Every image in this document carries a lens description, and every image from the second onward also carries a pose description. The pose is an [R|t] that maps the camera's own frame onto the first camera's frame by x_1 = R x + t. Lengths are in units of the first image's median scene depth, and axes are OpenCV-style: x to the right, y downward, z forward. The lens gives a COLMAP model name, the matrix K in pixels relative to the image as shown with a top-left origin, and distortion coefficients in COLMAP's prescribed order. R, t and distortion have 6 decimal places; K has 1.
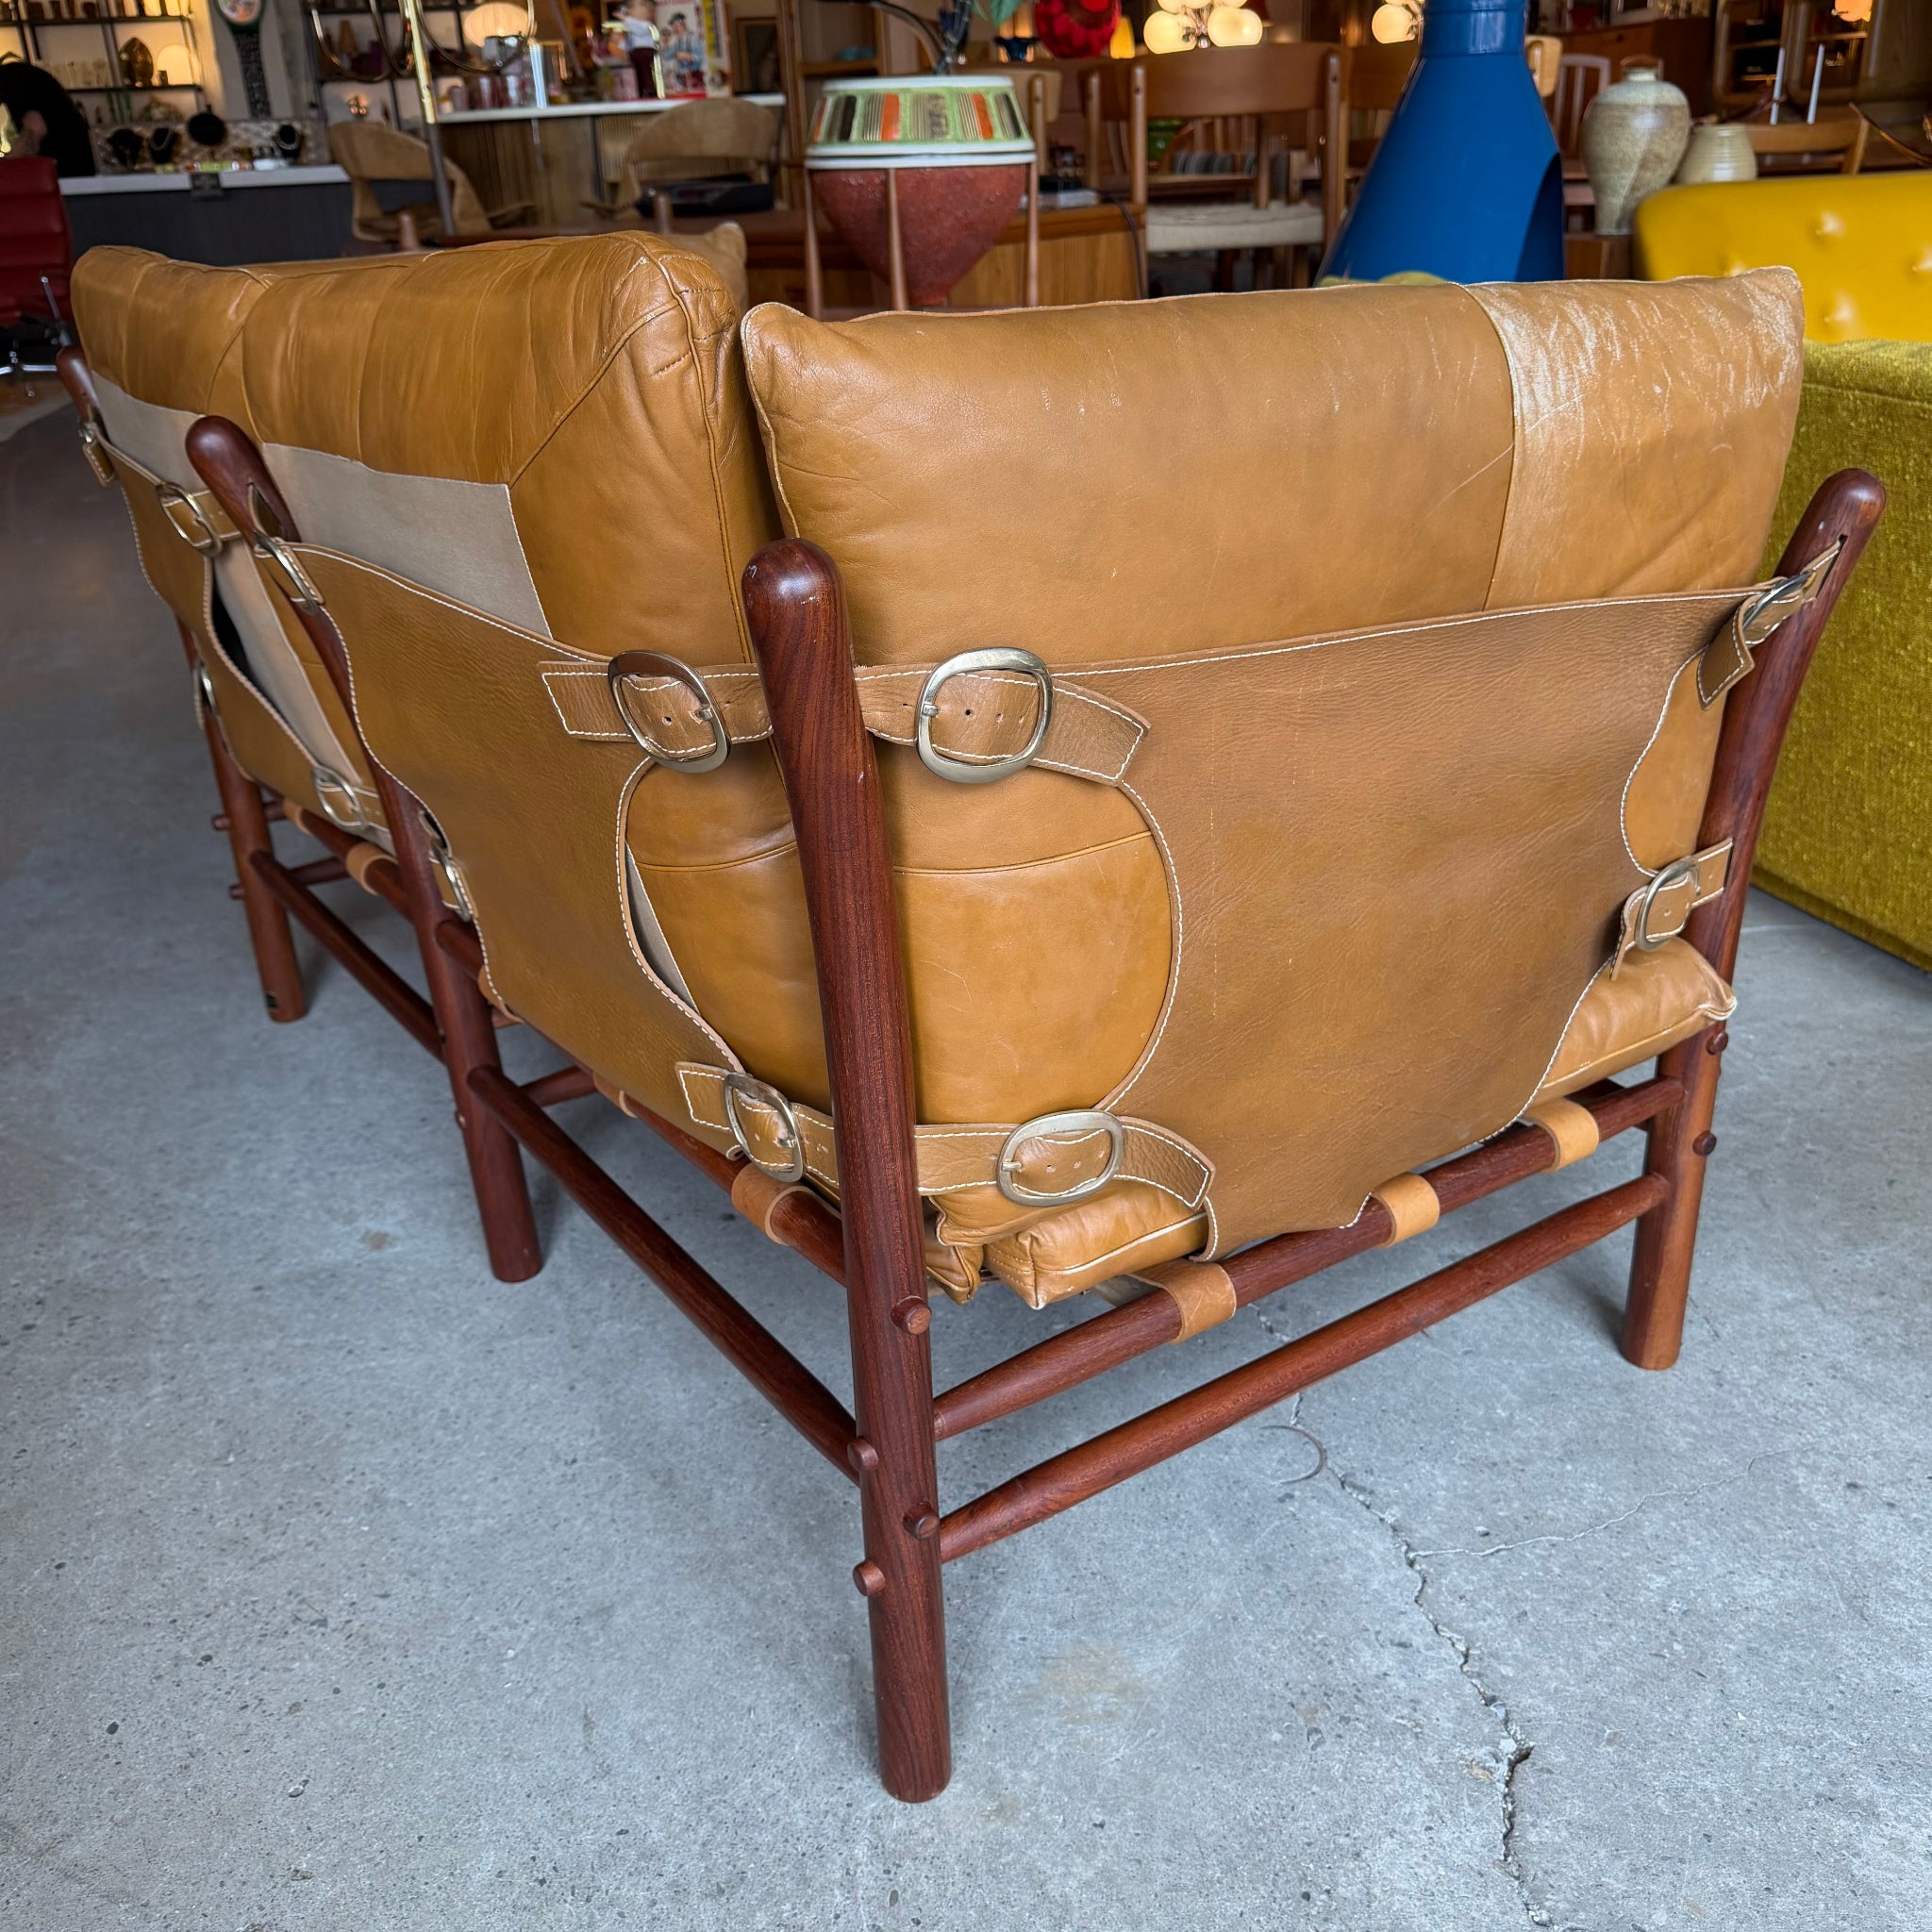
lens RADIAL K [[1838.3, 0, 958.8], [0, 1838.3, 1003.7], [0, 0, 1]] dist [-0.004521, 0.000000]
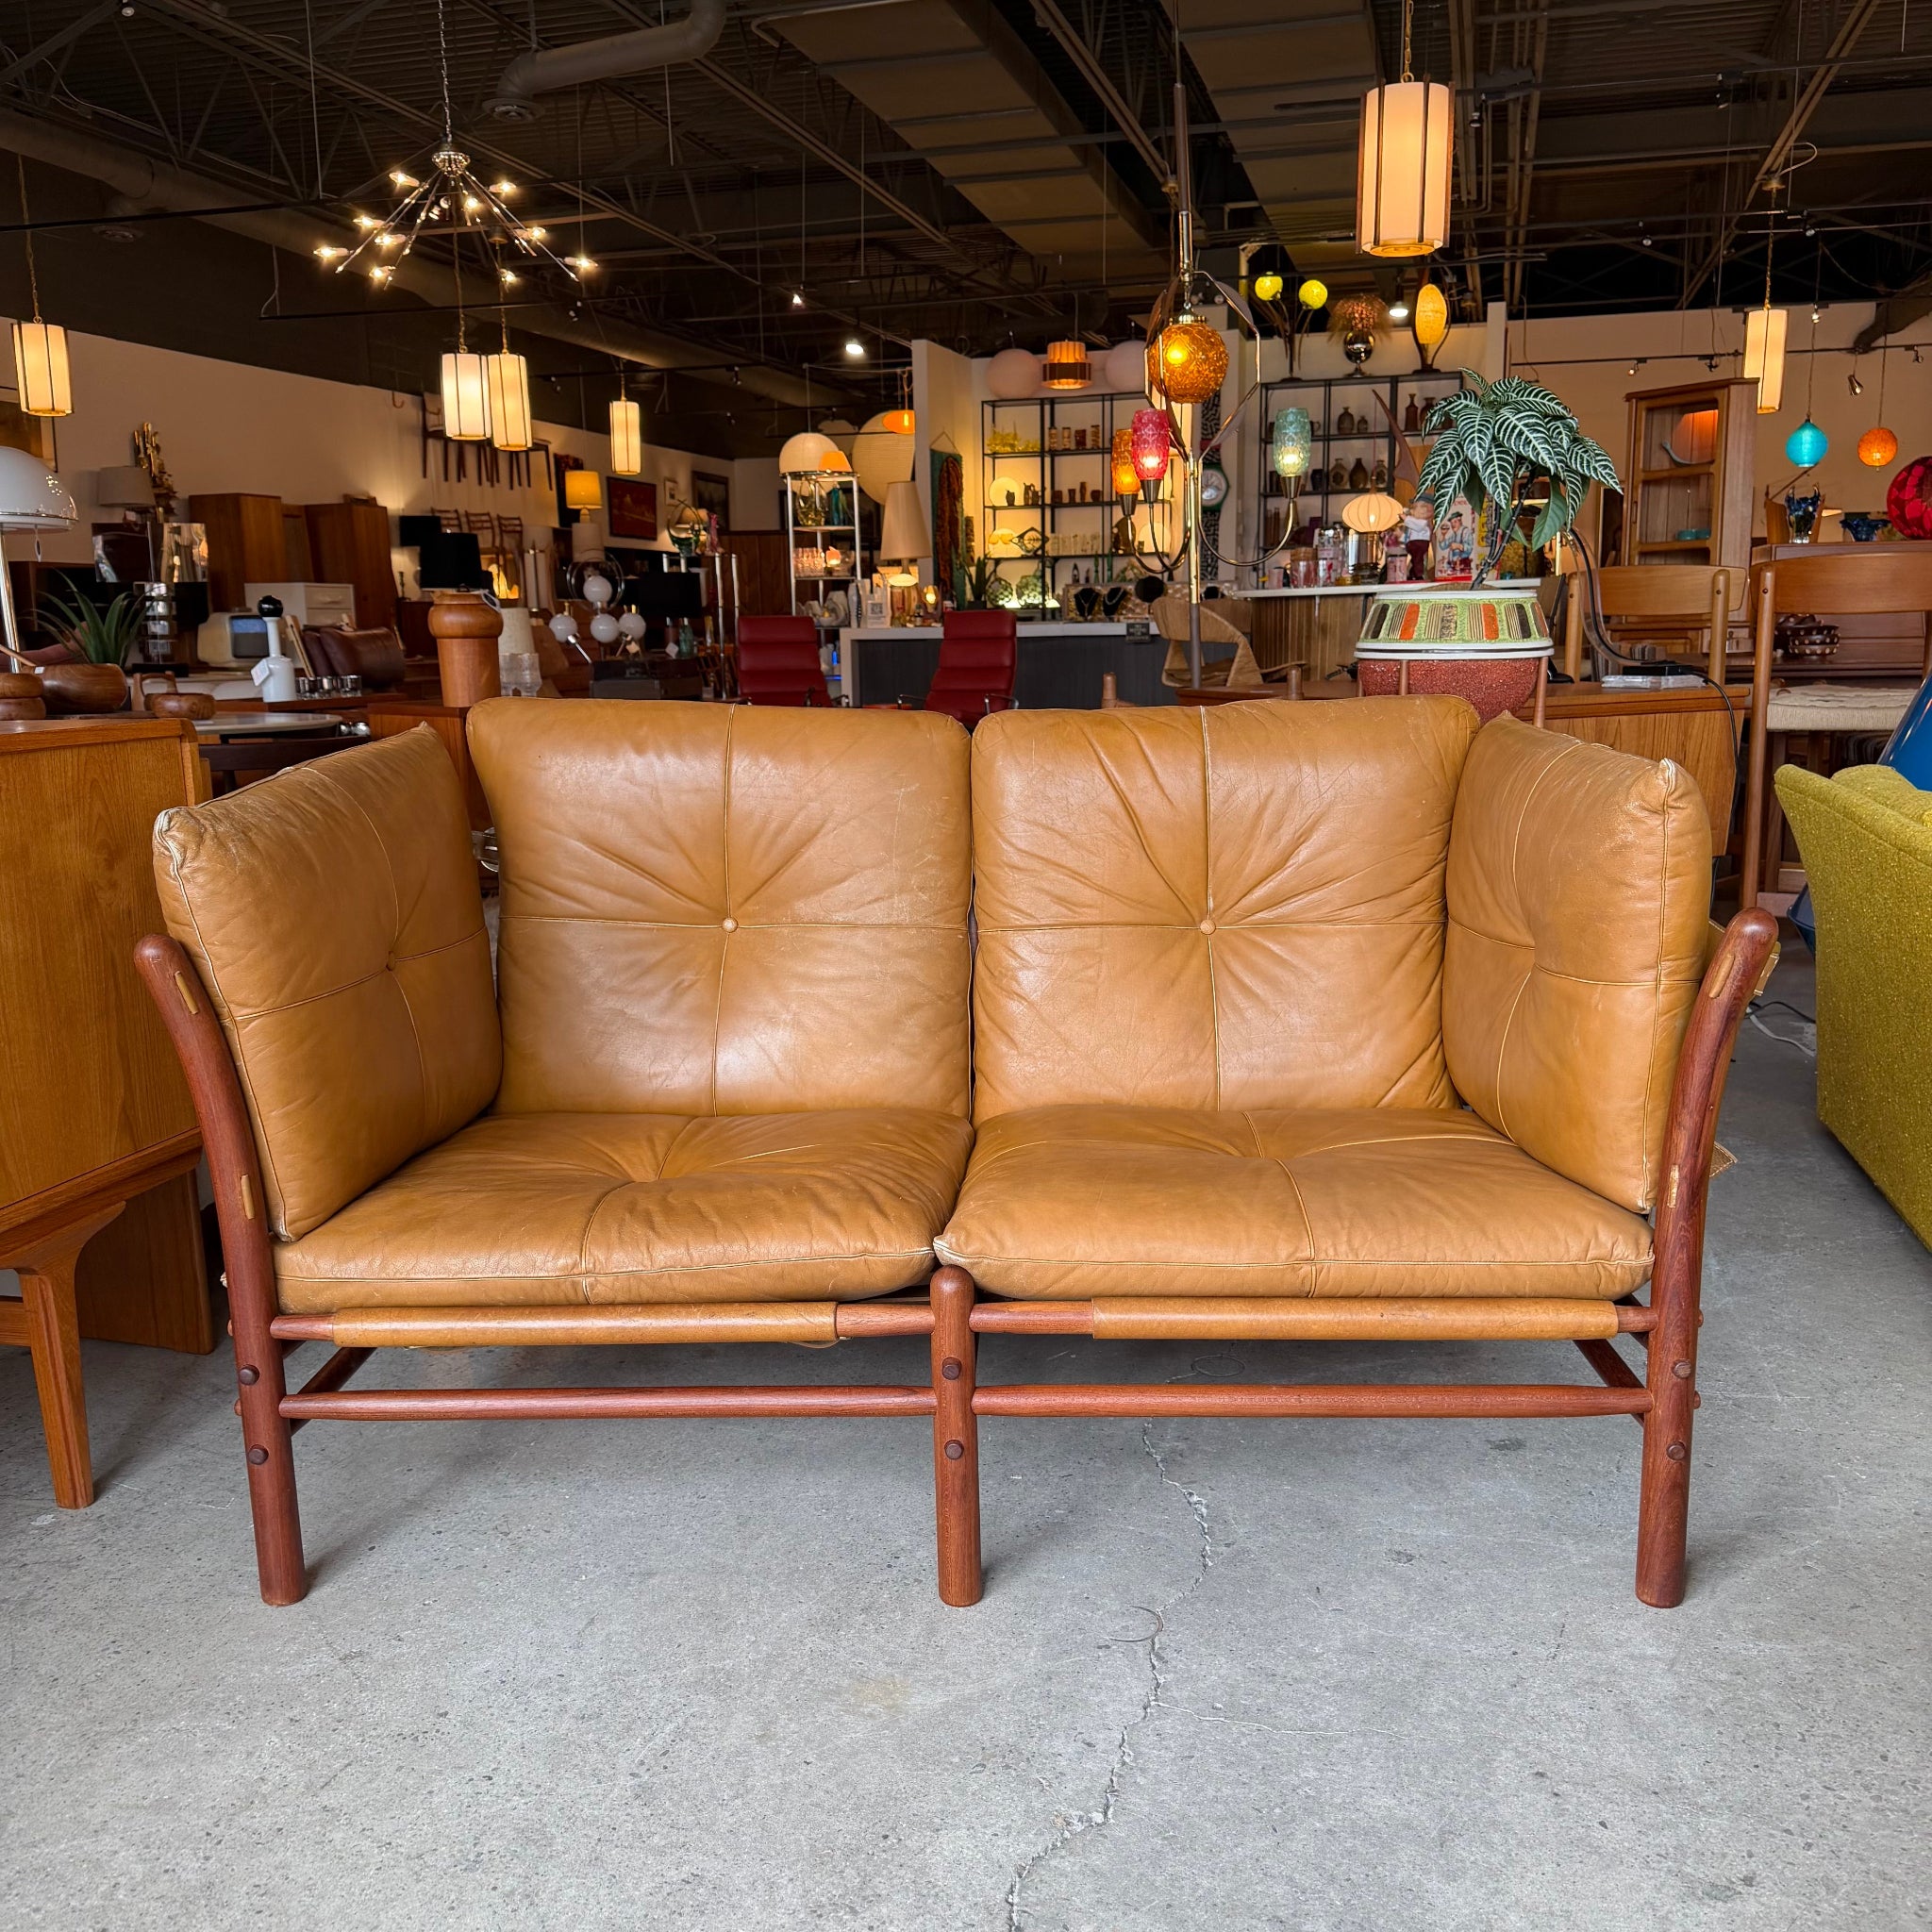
lens RADIAL K [[1820.1, 0, 934.4], [0, 1820.1, 996.5], [0, 0, 1]] dist [-0.003582, 0.000000]
pose [[0.866906, 0.120863, -0.483597, 0.510823], [-0.222722, 0.961851, -0.158865, 0.044027], [0.445947, 0.245429, 0.860753, -0.226644]]
